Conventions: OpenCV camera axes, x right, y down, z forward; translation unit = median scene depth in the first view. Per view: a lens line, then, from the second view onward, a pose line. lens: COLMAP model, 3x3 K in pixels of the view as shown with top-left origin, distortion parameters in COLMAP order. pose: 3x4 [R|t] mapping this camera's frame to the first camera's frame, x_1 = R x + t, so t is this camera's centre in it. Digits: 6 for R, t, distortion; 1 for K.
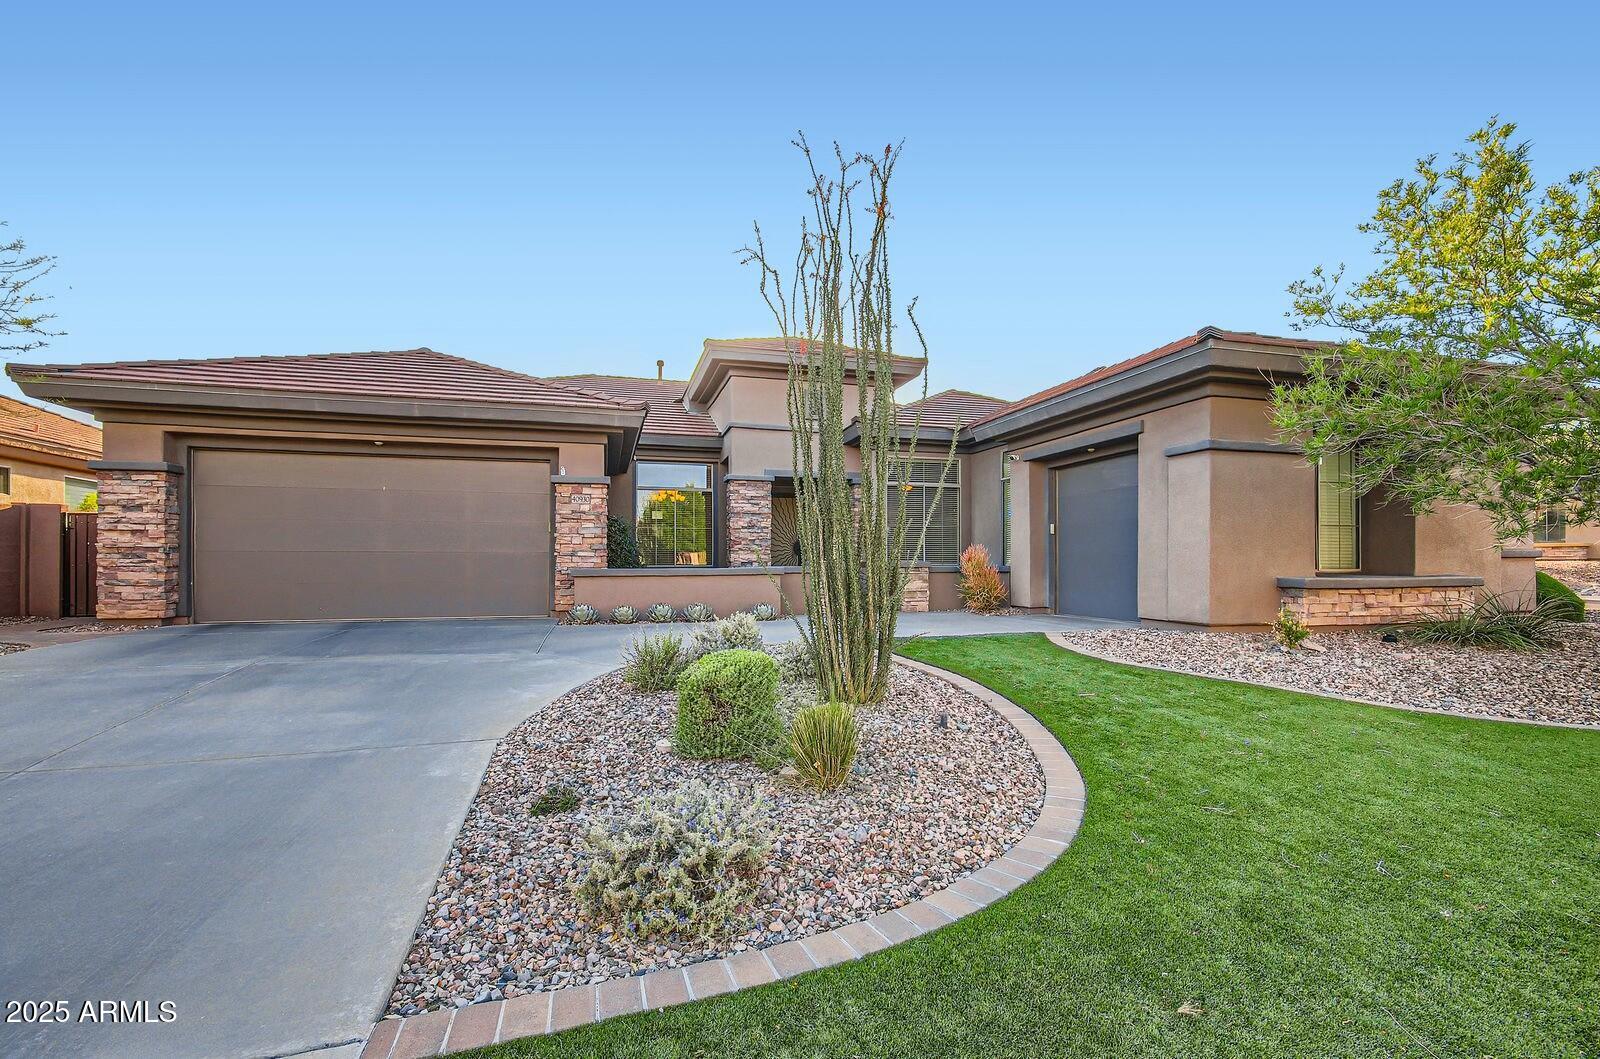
lens RADIAL K [[709.8, 0, 791.9], [0, 709.8, 549.3], [0, 0, 1]] dist [0.000555, 0.000008]
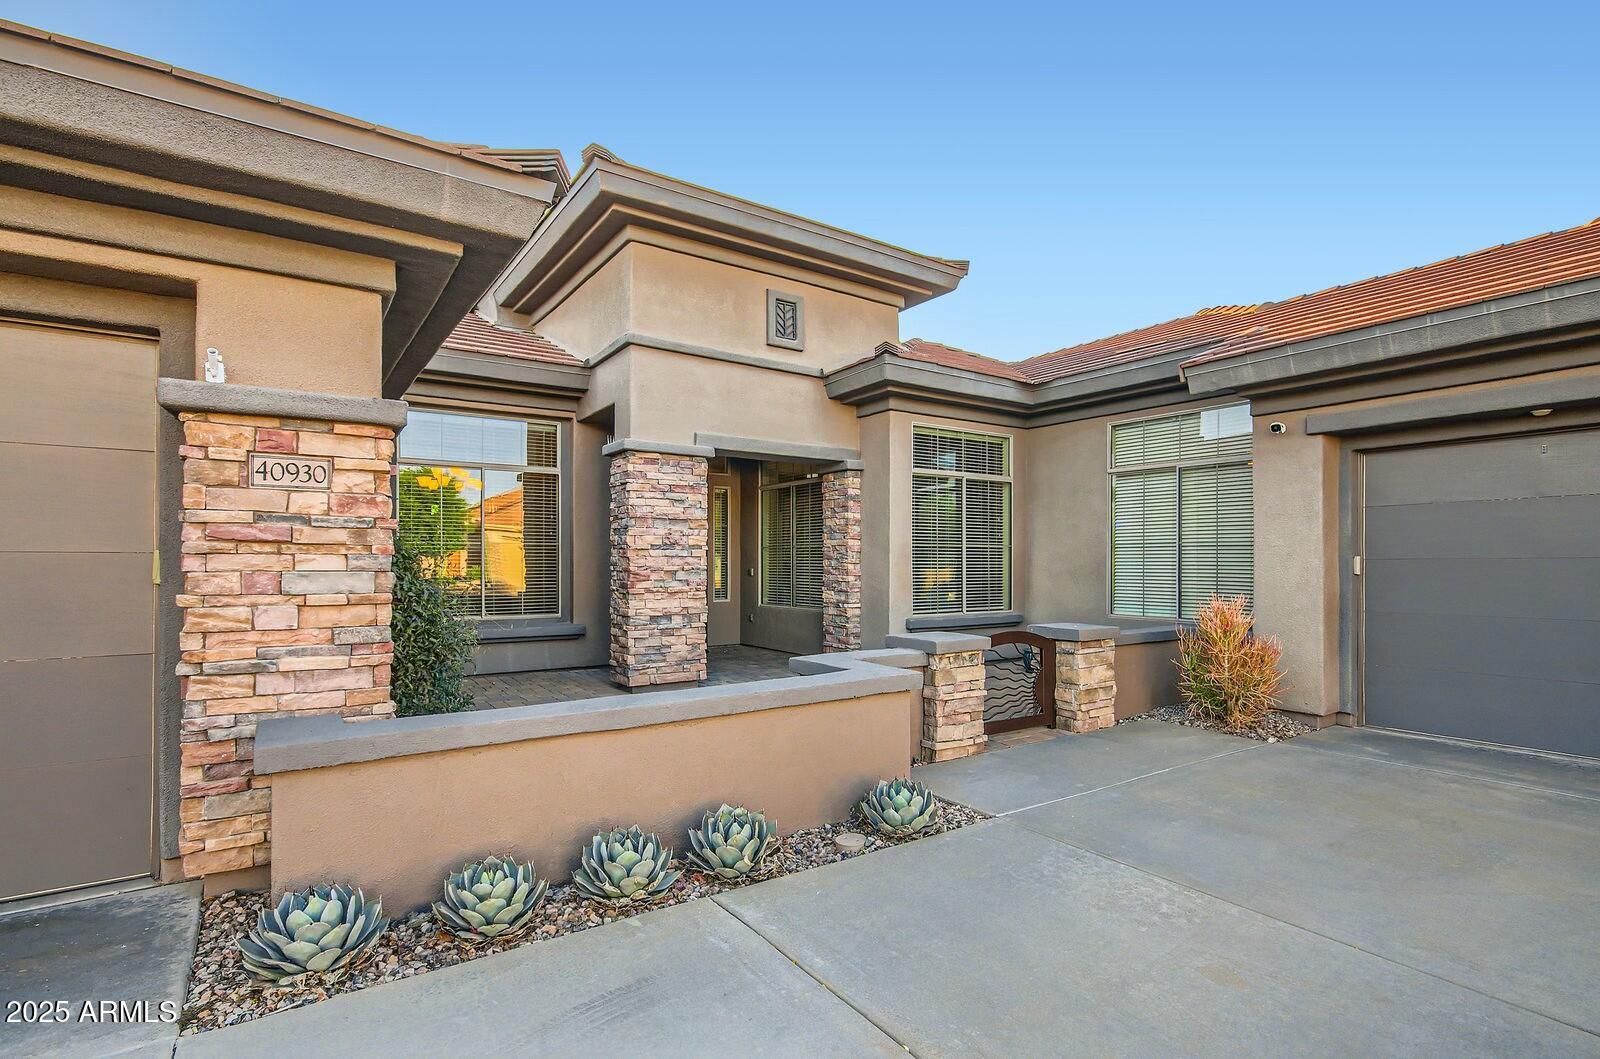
lens RADIAL K [[726.3, 0, 806.7], [0, 726.3, 551.9], [0, 0, 1]] dist [-0.002771, -0.000267]
pose [[0.929923, 0.000858, 0.367754, -0.210475], [-0.003192, 0.999978, 0.005738, -0.040690], [-0.367741, -0.006510, 0.929905, 0.647555]]
